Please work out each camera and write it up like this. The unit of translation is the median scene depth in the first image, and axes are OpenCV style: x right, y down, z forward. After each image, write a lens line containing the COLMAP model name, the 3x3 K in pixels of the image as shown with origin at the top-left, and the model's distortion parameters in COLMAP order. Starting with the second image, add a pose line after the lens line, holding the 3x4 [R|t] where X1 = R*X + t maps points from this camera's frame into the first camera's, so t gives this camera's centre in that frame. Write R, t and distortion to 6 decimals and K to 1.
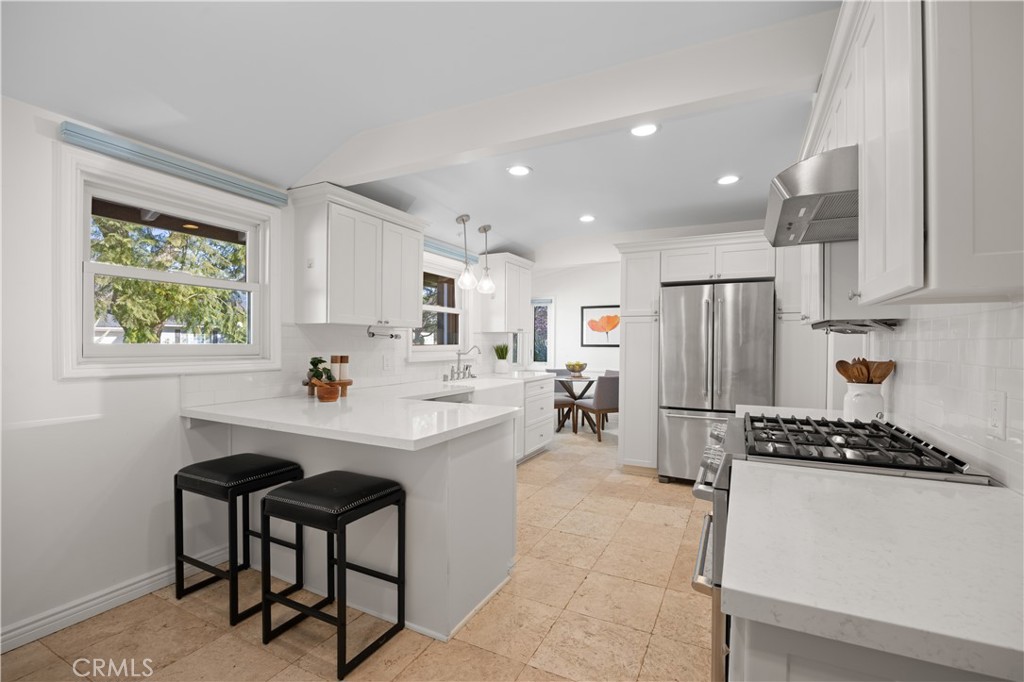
lens RADIAL K [[448.8, 0, 511.2], [0, 448.8, 343.8], [0, 0, 1]] dist [0.000132, -0.000002]
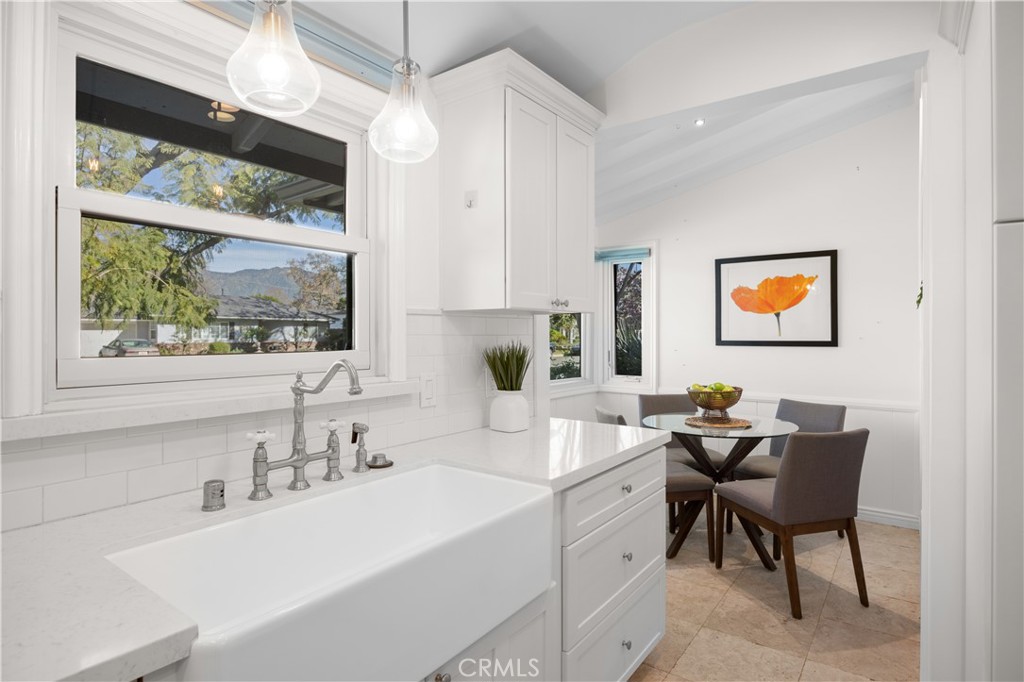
lens RADIAL K [[556.3, 0, 511.1], [0, 556.3, 332.6], [0, 0, 1]] dist [0.004166, 0.000873]
pose [[0.988867, -0.006236, -0.148668, 0.035551], [0.005483, 0.999970, -0.005479, -0.005509], [0.148698, 0.004603, 0.988872, 0.461558]]
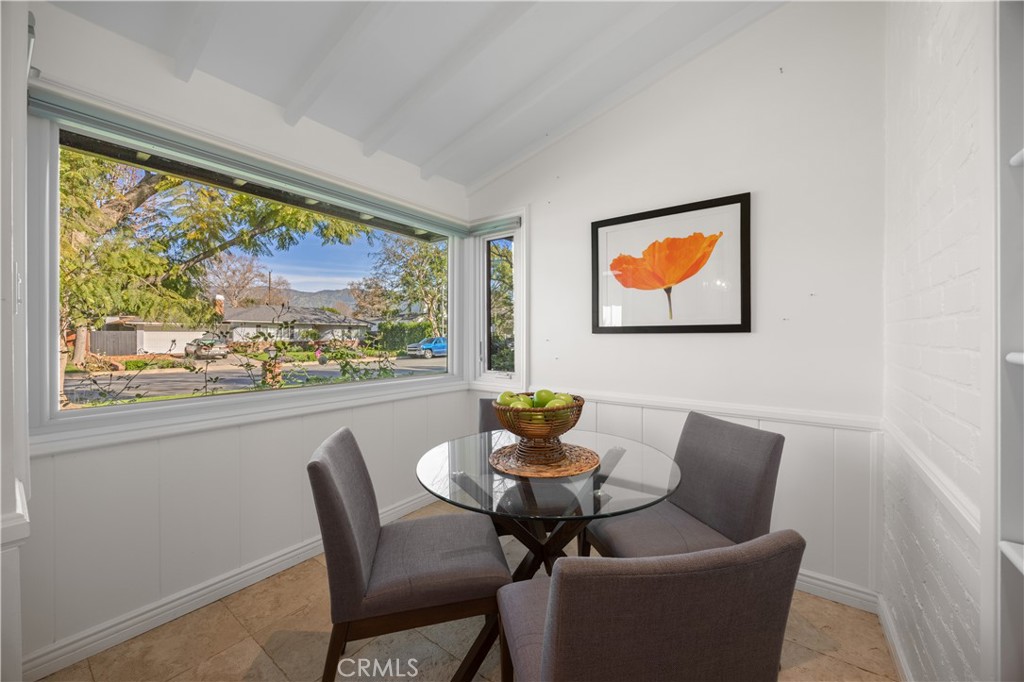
lens RADIAL K [[392.6, 0, 511.6], [0, 392.6, 337.4], [0, 0, 1]] dist [0.001214, -0.000030]
pose [[0.988022, -0.006663, -0.154167, 0.163448], [0.006942, 0.999975, 0.001271, 0.010566], [0.154155, -0.002326, 0.988044, 0.791248]]
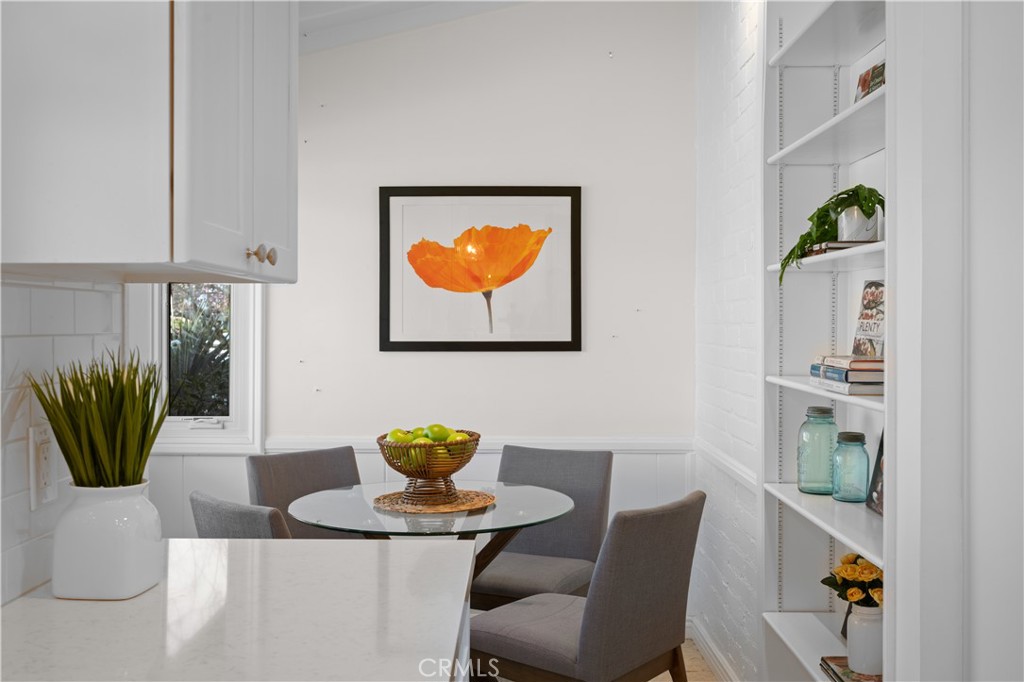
lens RADIAL K [[1021.2, 0, 517.1], [0, 1021.2, 332.1], [0, 0, 1]] dist [-0.004988, 0.000000]
pose [[0.888367, -0.007215, 0.459078, -0.040528], [0.005081, 0.999970, 0.005884, -0.007696], [-0.459106, -0.002895, 0.888377, 0.549773]]
